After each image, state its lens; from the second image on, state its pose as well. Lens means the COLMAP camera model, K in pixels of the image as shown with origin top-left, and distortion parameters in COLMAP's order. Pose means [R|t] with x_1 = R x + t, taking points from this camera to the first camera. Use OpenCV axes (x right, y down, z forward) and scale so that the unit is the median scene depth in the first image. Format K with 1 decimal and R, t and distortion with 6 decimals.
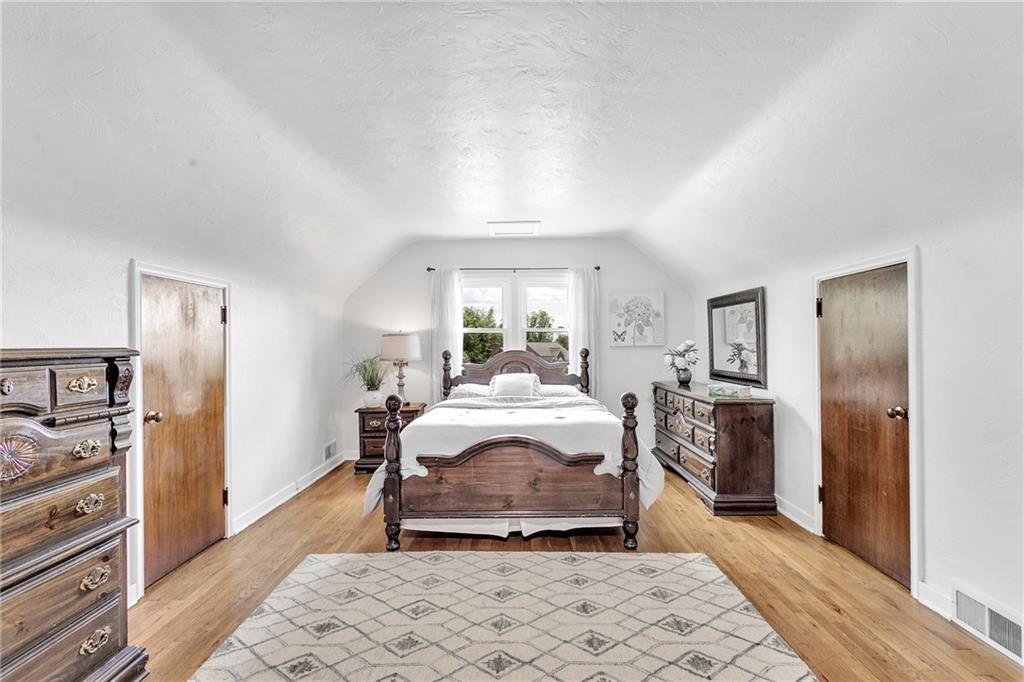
lens RADIAL K [[484.3, 0, 508.8], [0, 484.3, 341.7], [0, 0, 1]] dist [0.006747, 0.001005]
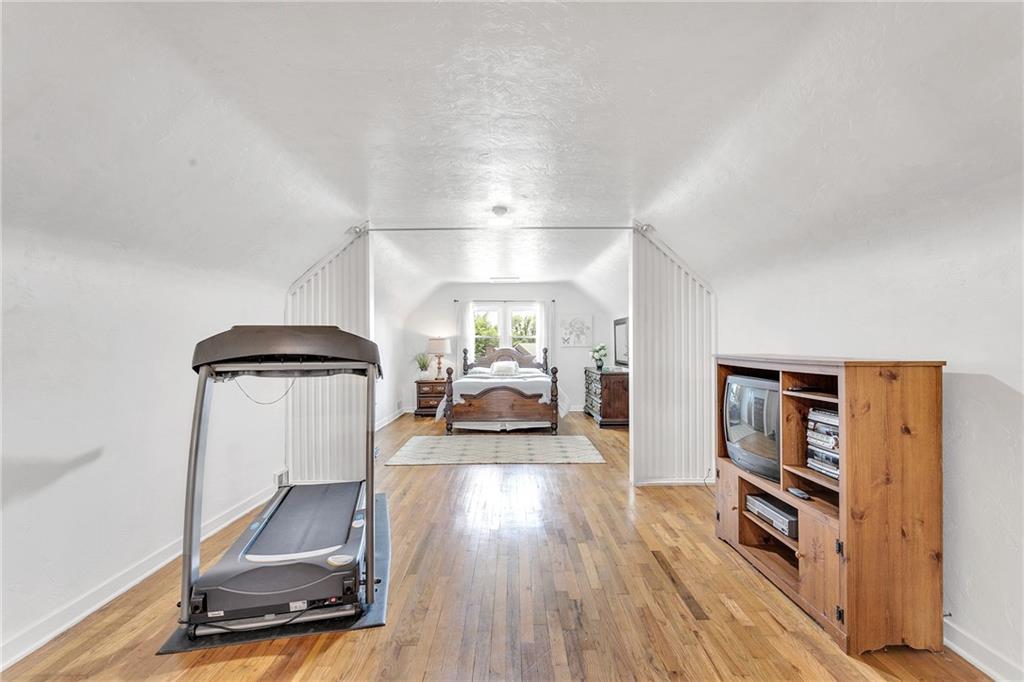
lens RADIAL K [[484.3, 0, 509.7], [0, 484.3, 343.8], [0, 0, 1]] dist [0.006747, 0.001005]
pose [[0.999889, 0.006241, 0.013541, 0.005857], [-0.006268, 0.999979, 0.001910, -0.002842], [-0.013529, -0.001994, 0.999906, -0.782726]]
